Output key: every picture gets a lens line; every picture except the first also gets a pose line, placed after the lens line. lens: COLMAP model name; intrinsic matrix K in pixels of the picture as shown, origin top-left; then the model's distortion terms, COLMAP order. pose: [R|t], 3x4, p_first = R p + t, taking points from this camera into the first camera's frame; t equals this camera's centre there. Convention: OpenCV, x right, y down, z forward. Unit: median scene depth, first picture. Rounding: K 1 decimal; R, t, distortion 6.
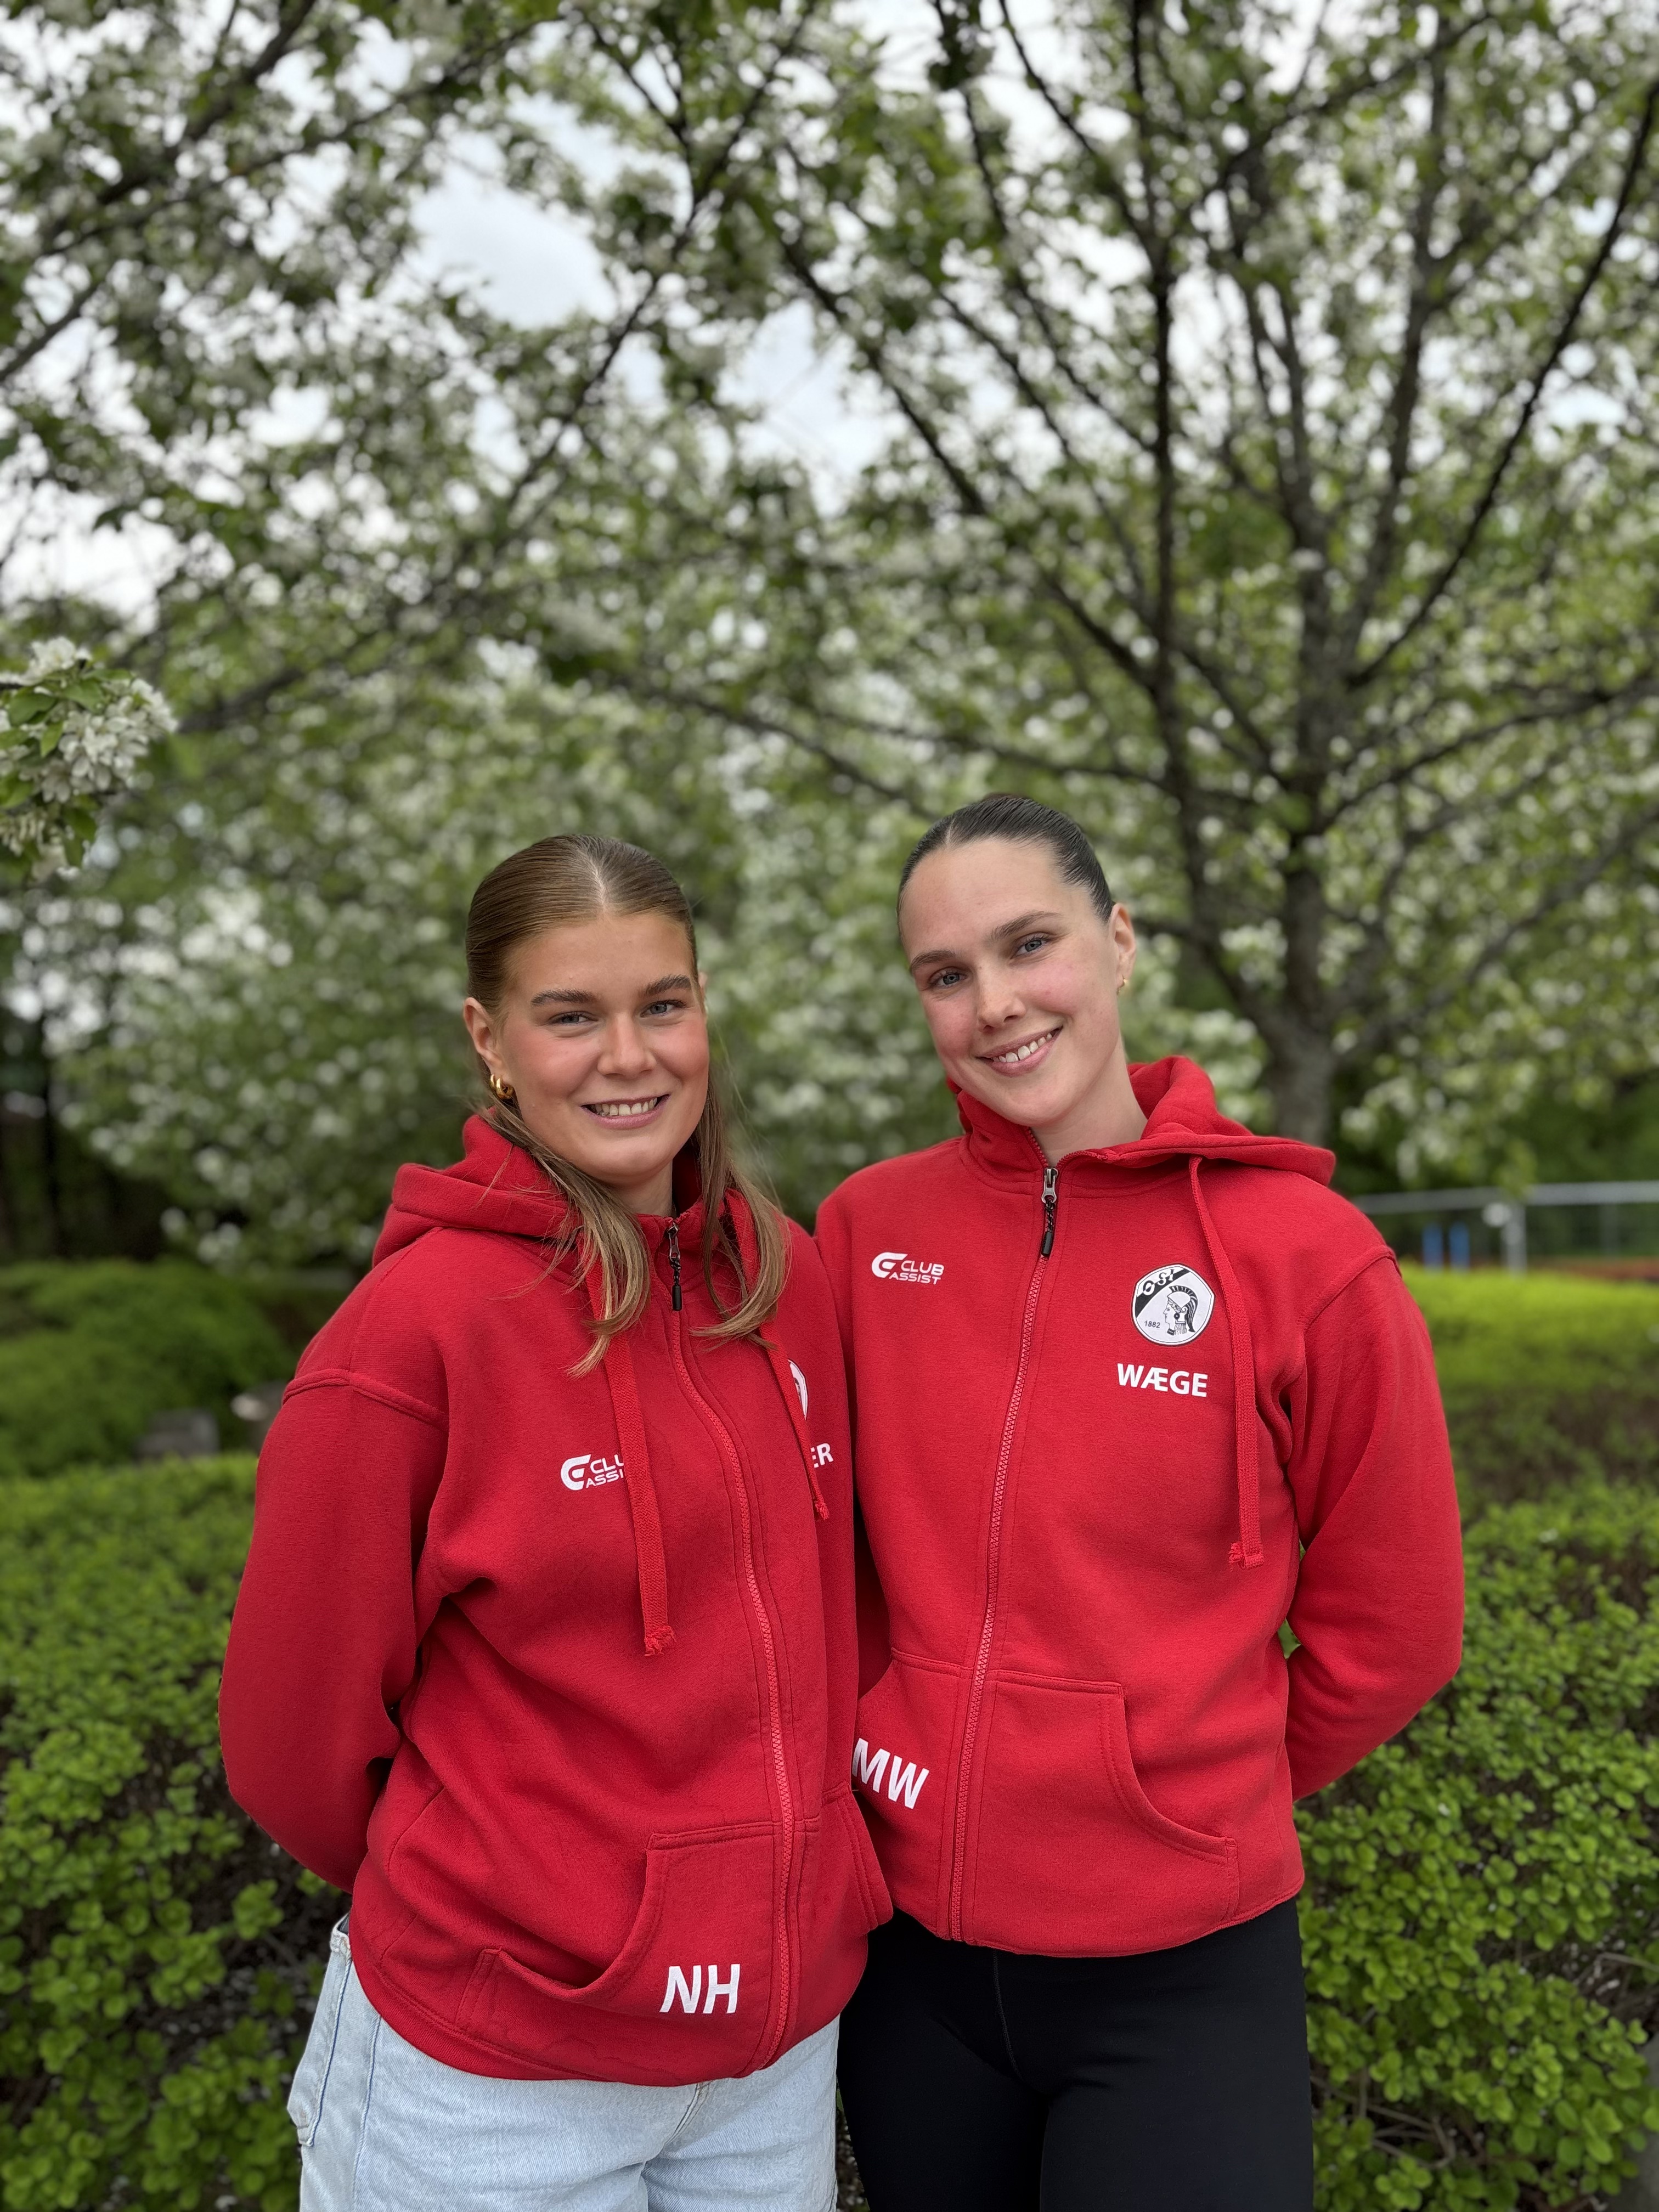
lens RADIAL K [[1697.3, 0, 828.1], [0, 1697.3, 1102.5], [0, 0, 1]] dist [0.003719, -0.001466]
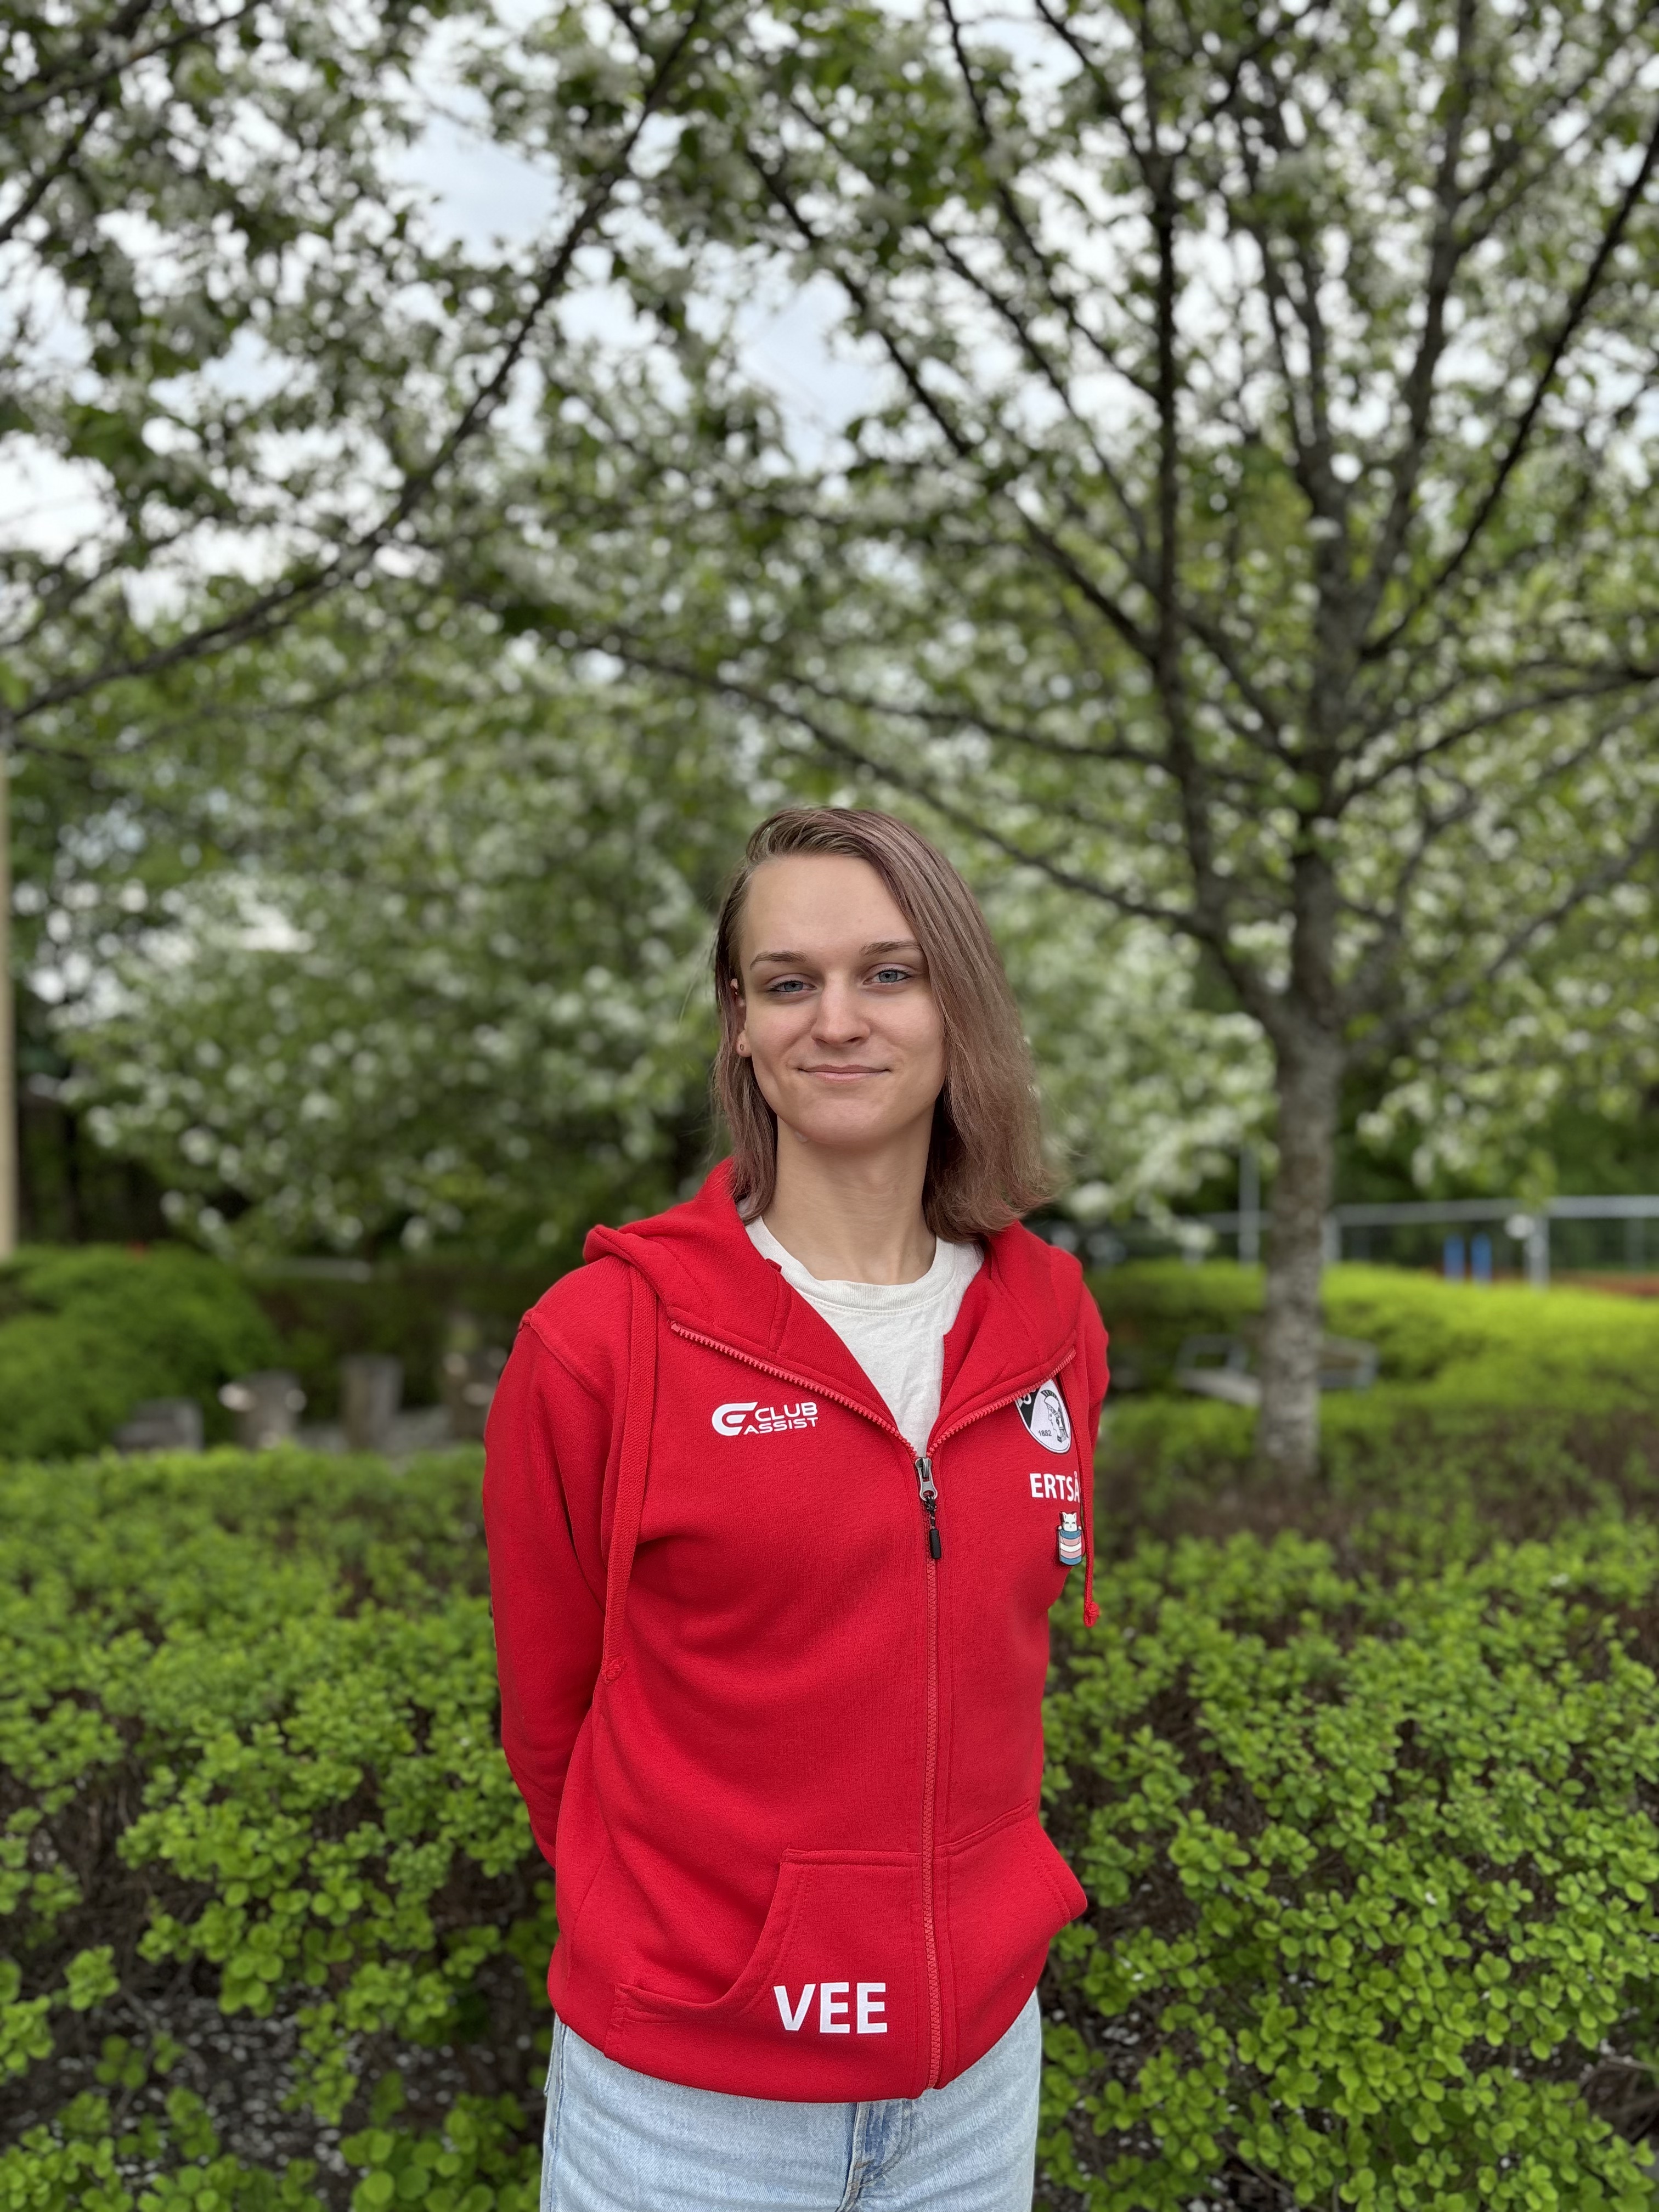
lens RADIAL K [[1706.5, 0, 823.8], [0, 1706.5, 1095.8], [0, 0, 1]] dist [0.007918, -0.022030]
pose [[0.999737, 0.018667, -0.013343, 0.044587], [-0.018701, 0.999822, -0.002427, 0.006796], [0.013295, 0.002676, 0.999908, 0.094011]]
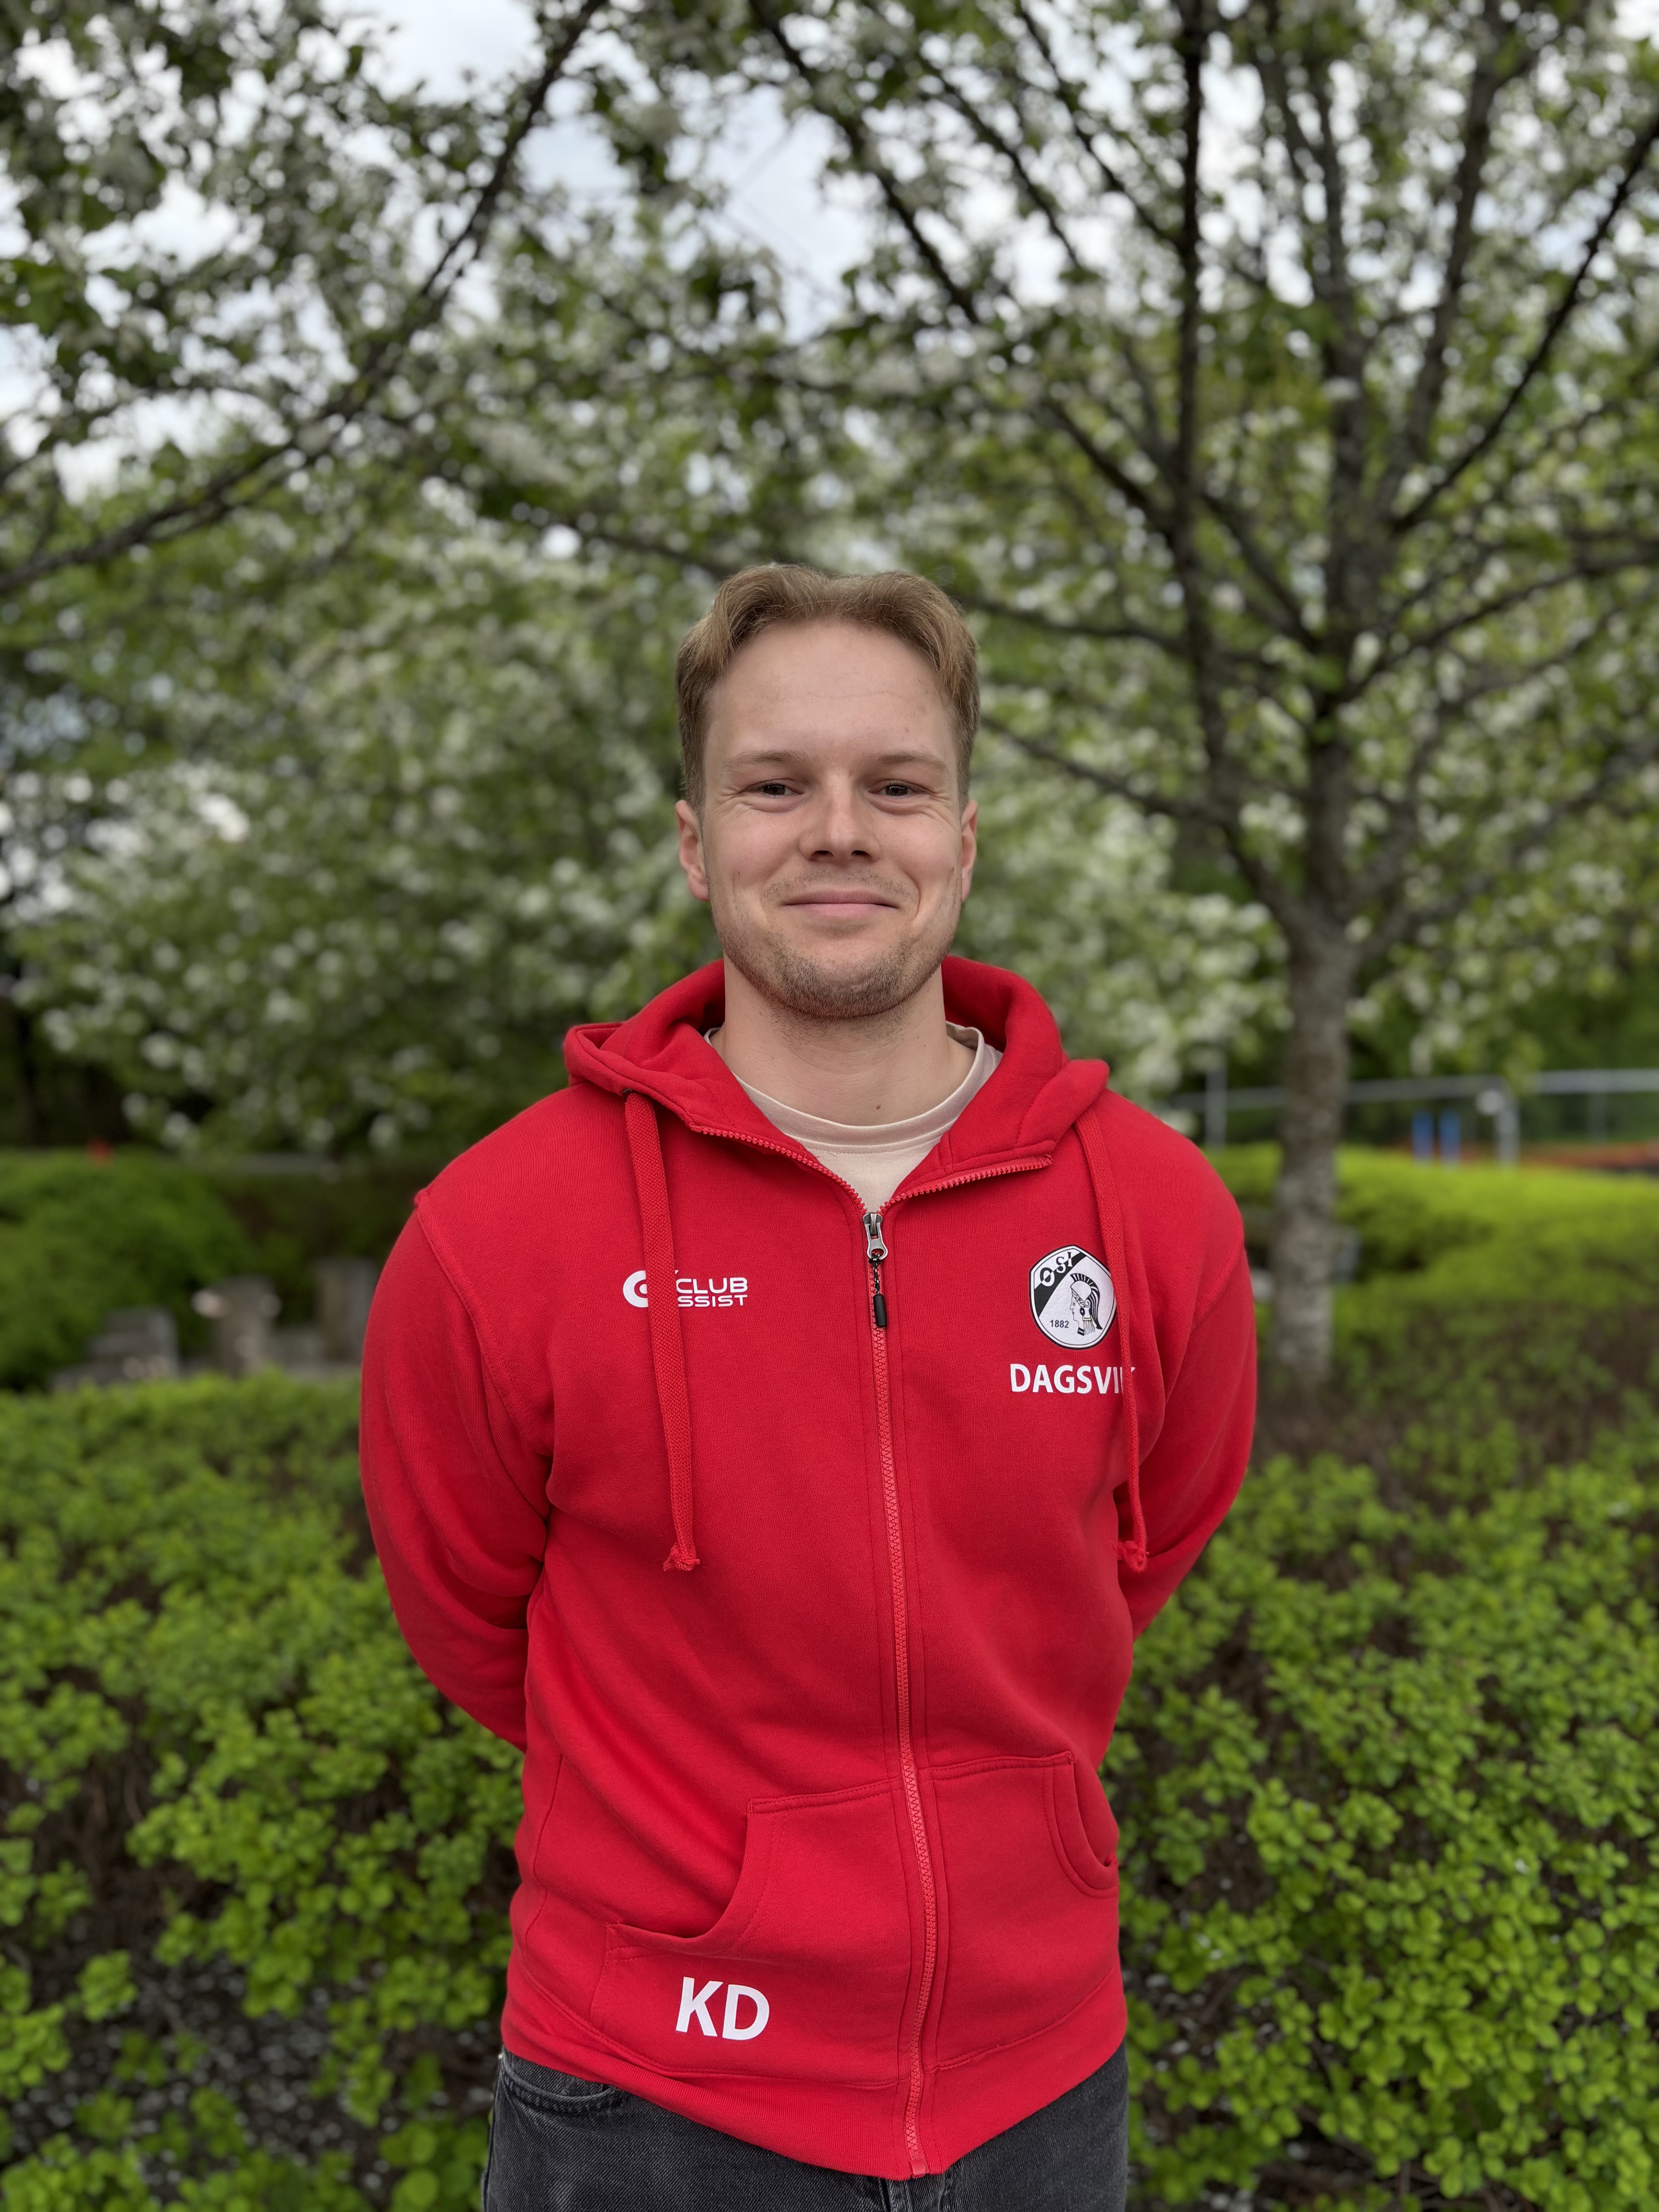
lens RADIAL K [[1716.6, 0, 829.5], [0, 1716.6, 1106.0], [0, 0, 1]] dist [0.003901, -0.015327]
pose [[0.999949, 0.001925, 0.009929, 0.009663], [-0.002614, 0.997547, 0.069952, -0.014765], [-0.009770, -0.069974, 0.997501, 0.157921]]
